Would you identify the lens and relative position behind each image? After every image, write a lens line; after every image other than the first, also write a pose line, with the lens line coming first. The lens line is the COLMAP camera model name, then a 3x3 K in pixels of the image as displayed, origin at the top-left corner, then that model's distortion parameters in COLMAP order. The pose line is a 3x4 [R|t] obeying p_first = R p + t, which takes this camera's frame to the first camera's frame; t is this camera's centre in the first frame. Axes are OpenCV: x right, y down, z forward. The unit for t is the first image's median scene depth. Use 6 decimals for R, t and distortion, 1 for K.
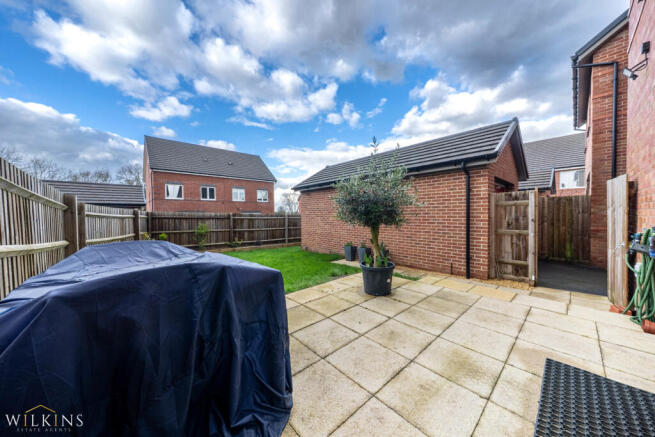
lens RADIAL K [[221.1, 0, 327.5], [0, 221.1, 218.5], [0, 0, 1]] dist [-0.000496, -0.000221]
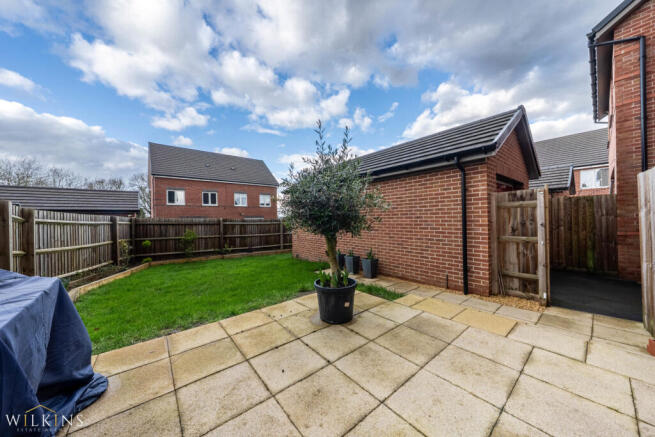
lens RADIAL K [[223.3, 0, 327.5], [0, 223.3, 218.5], [0, 0, 1]] dist [-0.000443, 0.000226]
pose [[0.999117, -0.008365, -0.041165, 0.130323], [0.007539, 0.999768, -0.020193, -0.003603], [0.041324, 0.019865, 0.998948, 0.108548]]
